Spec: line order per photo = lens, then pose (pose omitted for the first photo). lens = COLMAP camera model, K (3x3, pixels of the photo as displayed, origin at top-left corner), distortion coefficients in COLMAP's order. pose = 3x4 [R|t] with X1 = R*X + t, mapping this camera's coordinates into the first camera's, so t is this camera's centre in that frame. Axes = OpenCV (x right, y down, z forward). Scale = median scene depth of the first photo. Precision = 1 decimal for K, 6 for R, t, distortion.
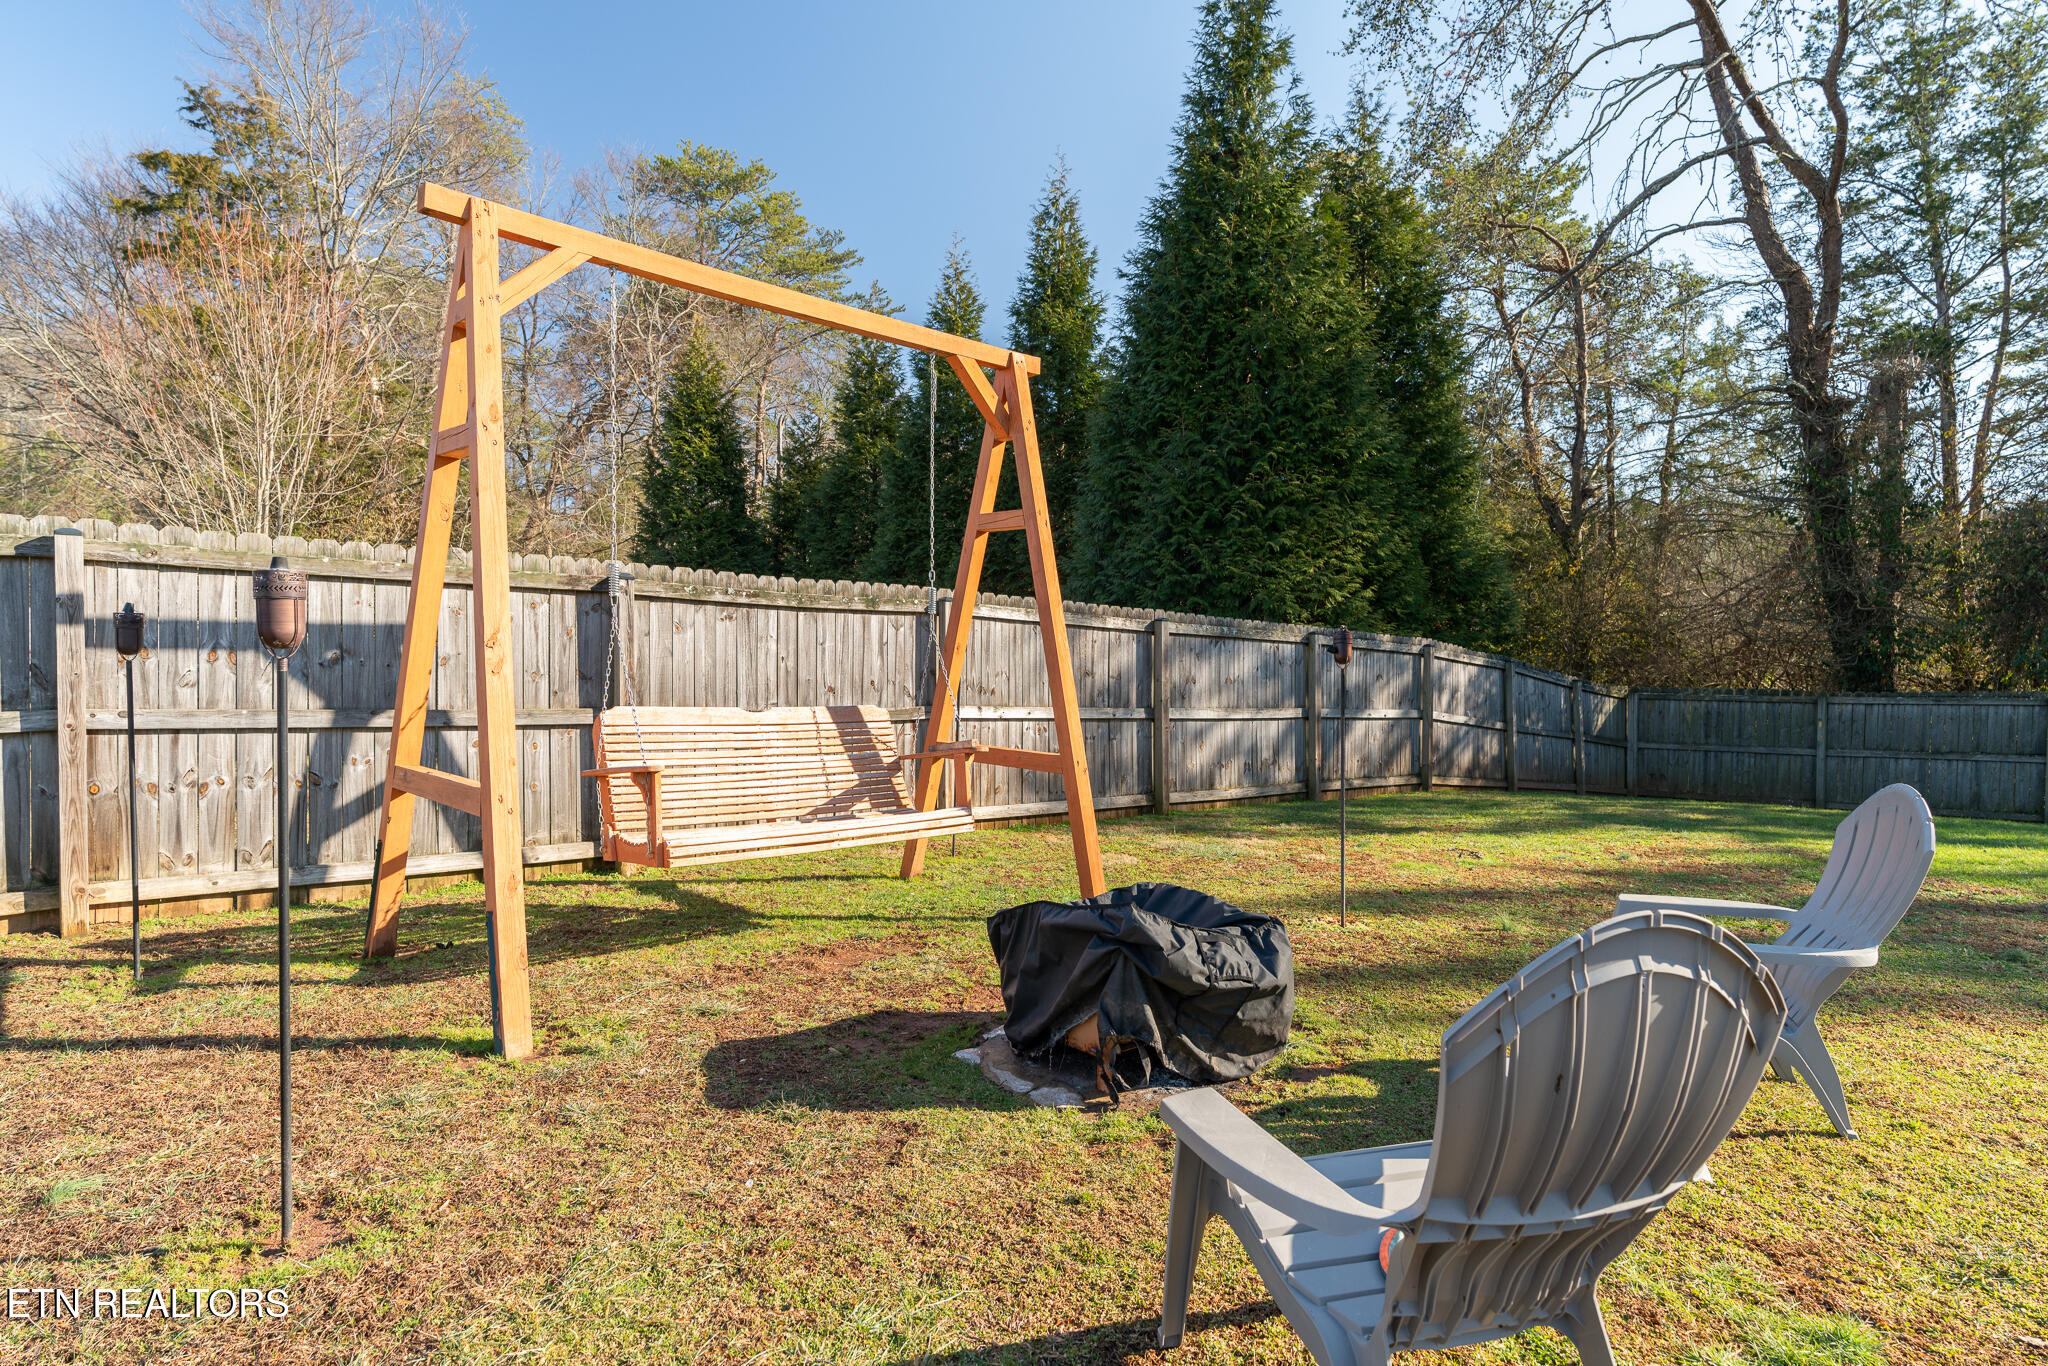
lens RADIAL K [[1202.6, 0, 1025.8], [0, 1202.6, 689.0], [0, 0, 1]] dist [0.005121, 0.000170]
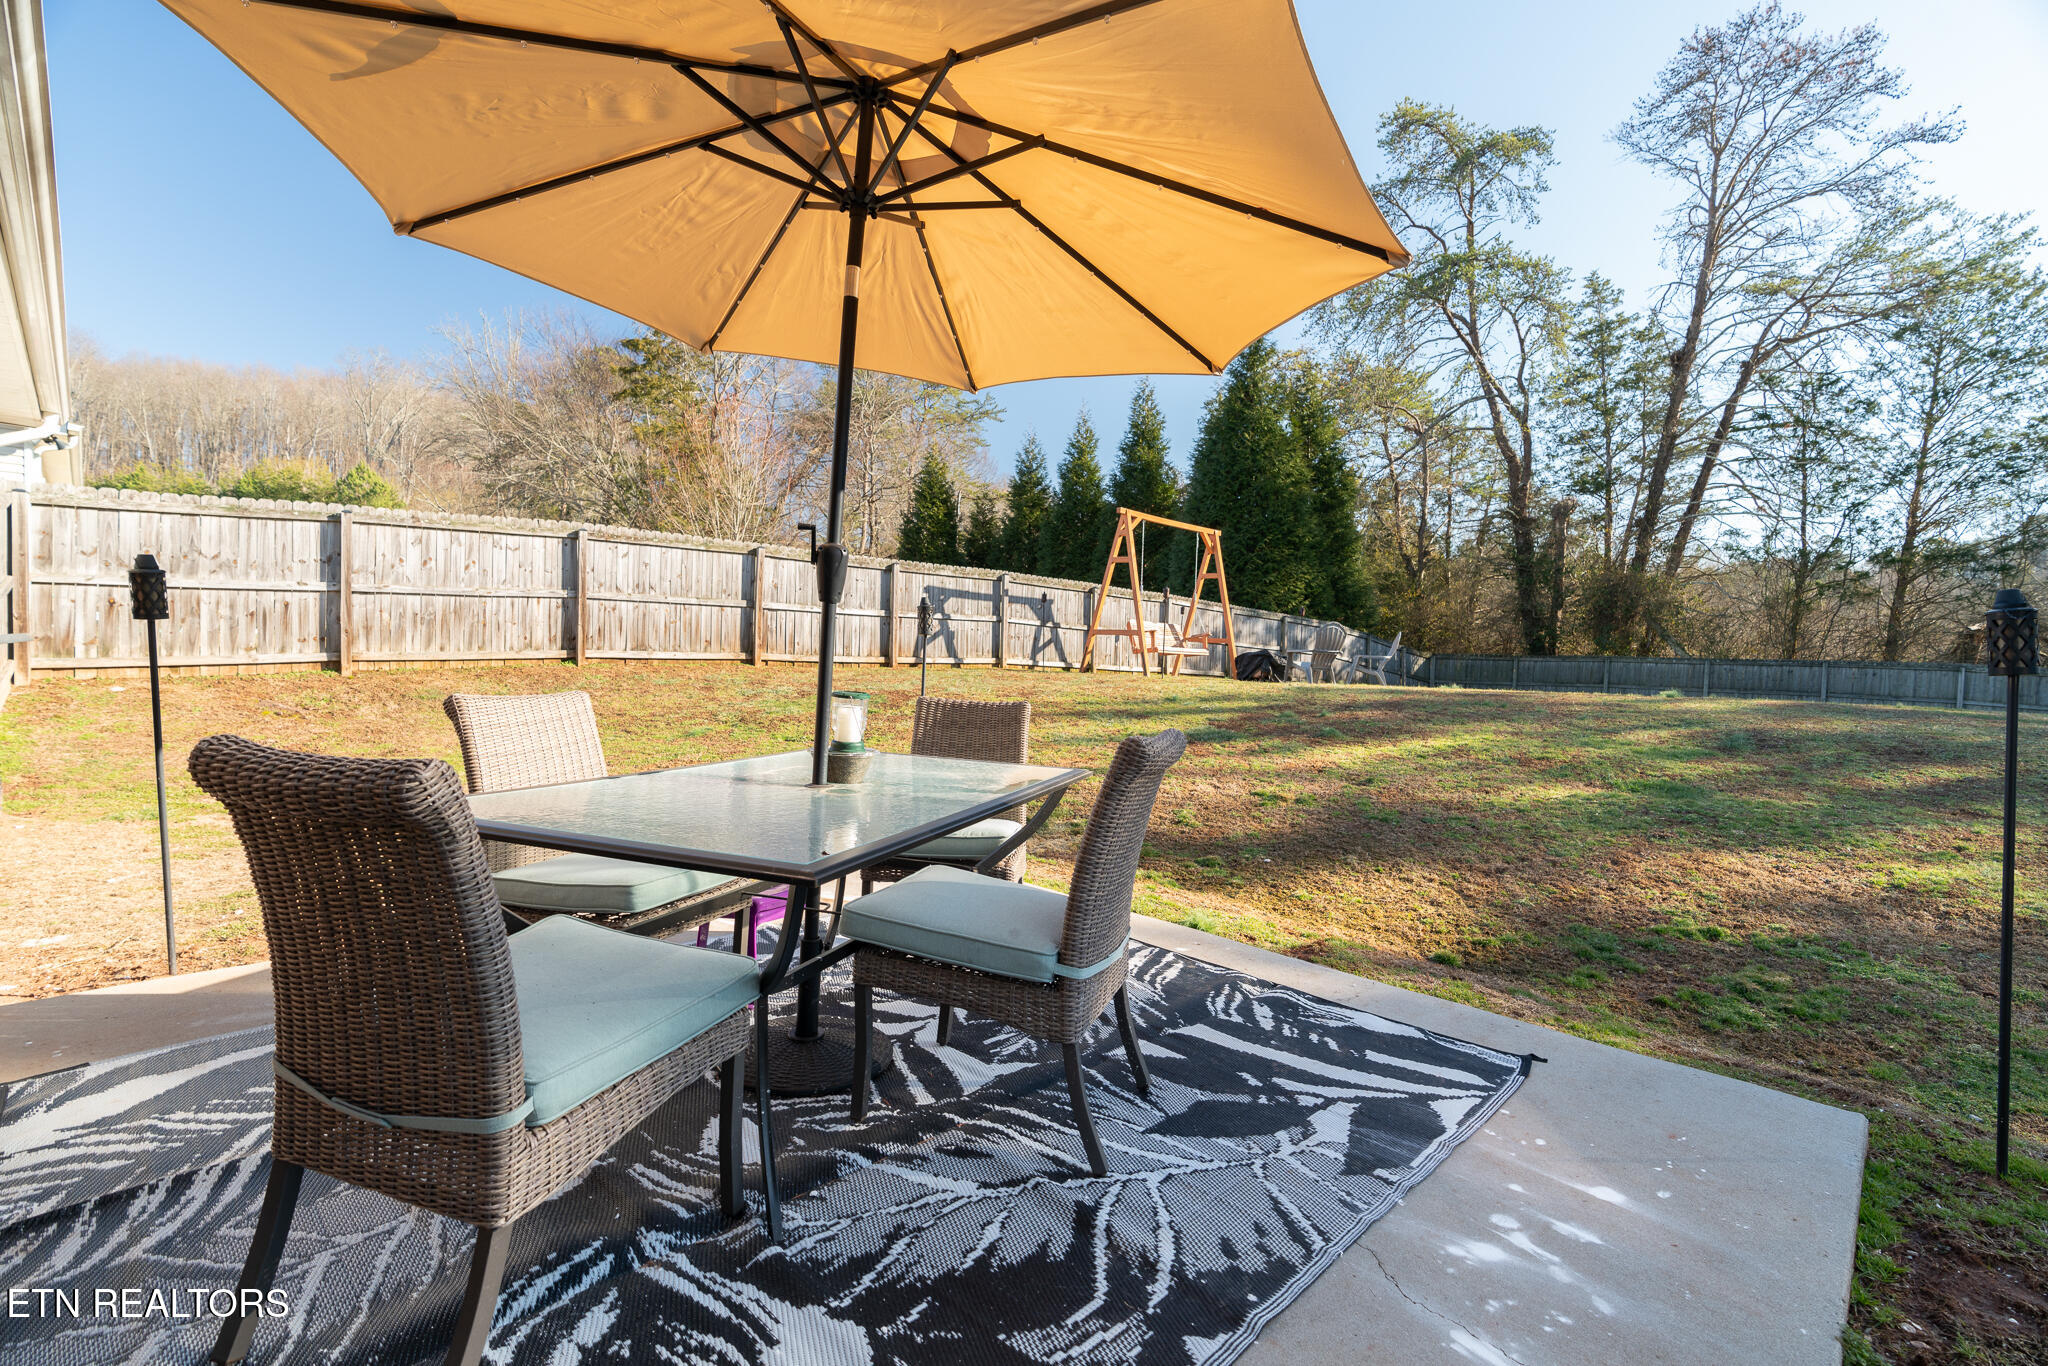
lens RADIAL K [[975.3, 0, 1021.7], [0, 975.3, 676.3], [0, 0, 1]] dist [-0.011477, 0.007395]
pose [[0.999568, 0.029405, 0.000281, -0.215045], [-0.029404, 0.999561, -0.003565, 0.071339], [-0.000385, 0.003555, 0.999994, -0.722637]]
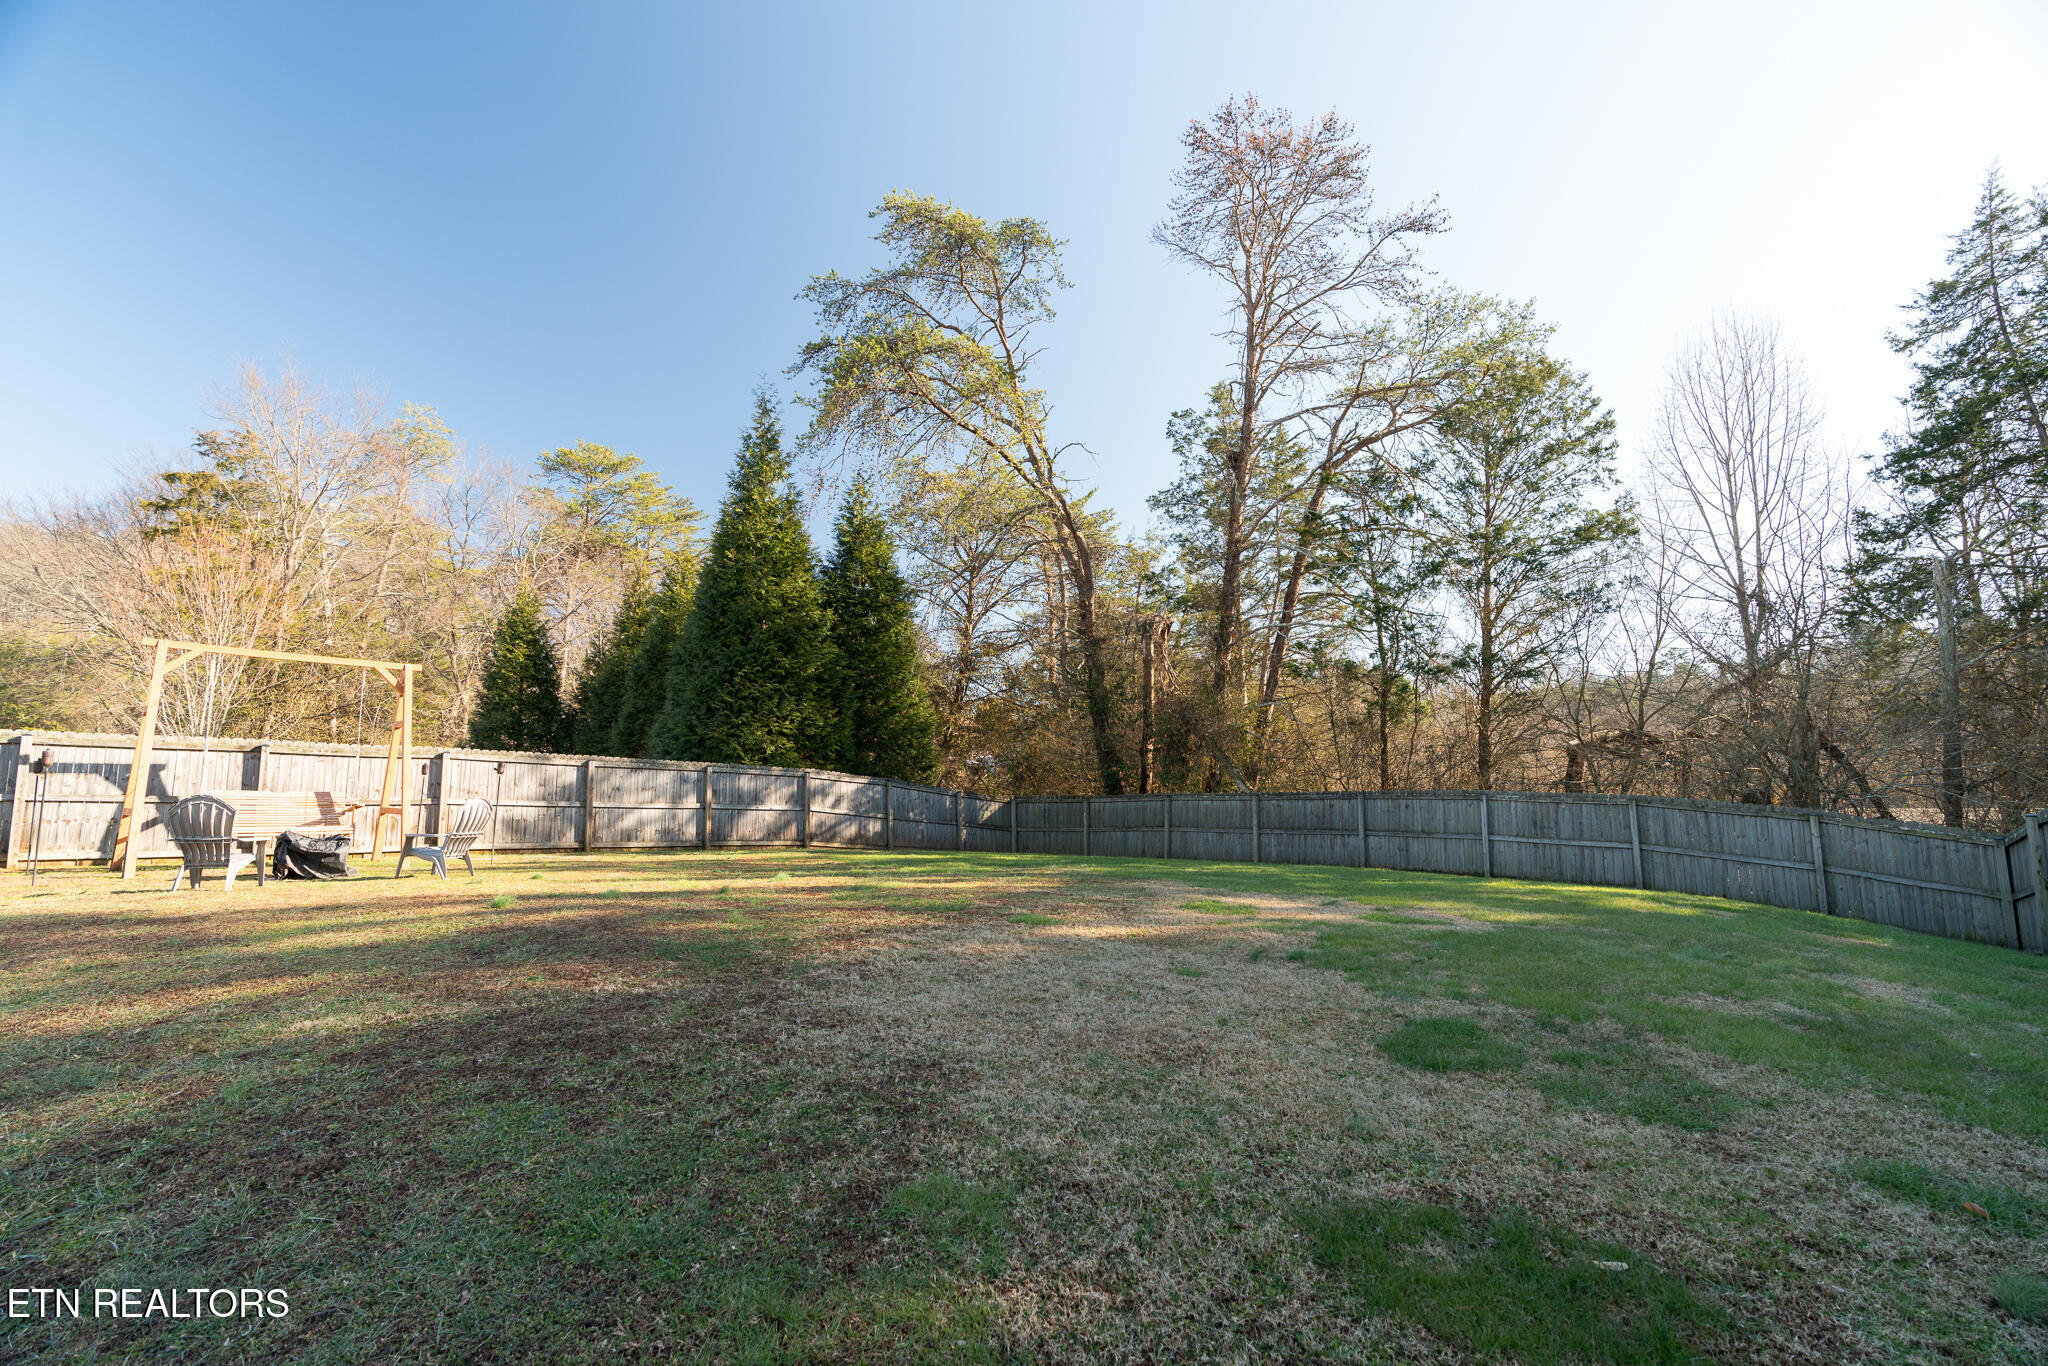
lens RADIAL K [[975.3, 0, 1021.7], [0, 975.3, 676.3], [0, 0, 1]] dist [-0.011477, 0.007395]
pose [[0.996585, -0.004354, 0.082462, 0.444199], [0.016318, 0.989302, -0.144968, 0.035551], [-0.080948, 0.145819, 0.985994, -0.484117]]
